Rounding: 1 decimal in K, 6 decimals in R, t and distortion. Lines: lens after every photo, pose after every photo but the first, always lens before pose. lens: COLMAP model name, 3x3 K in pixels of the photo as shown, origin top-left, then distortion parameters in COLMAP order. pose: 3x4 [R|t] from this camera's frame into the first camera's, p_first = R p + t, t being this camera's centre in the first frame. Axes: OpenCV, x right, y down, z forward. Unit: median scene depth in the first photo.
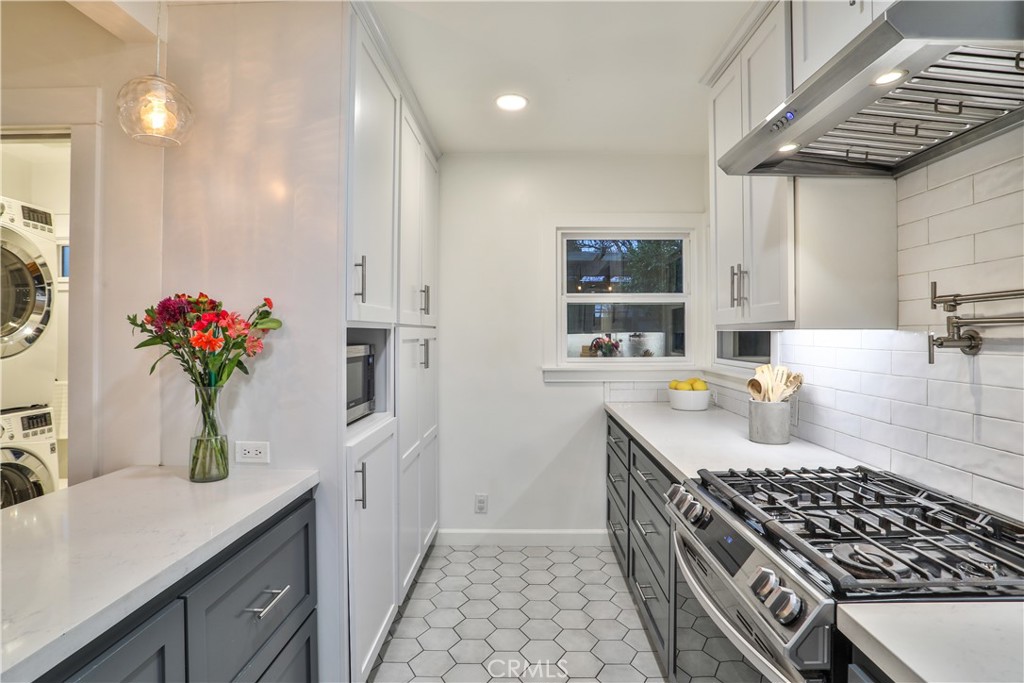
lens RADIAL K [[527.7, 0, 513.2], [0, 527.7, 334.1], [0, 0, 1]] dist [-0.081673, 0.031846]
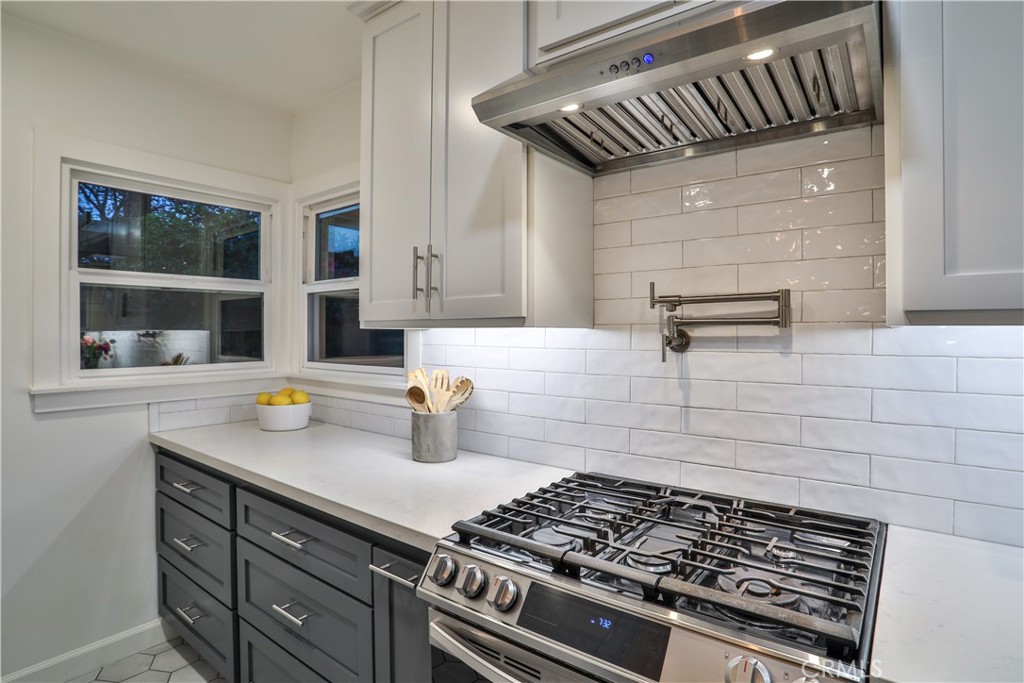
lens RADIAL K [[527.7, 0, 513.2], [0, 527.7, 334.1], [0, 0, 1]] dist [-0.081673, 0.031846]
pose [[0.591917, -0.001756, 0.805997, -0.129857], [-0.000644, 0.999996, 0.002651, -0.000226], [-0.805998, -0.002088, 0.591914, 0.392433]]
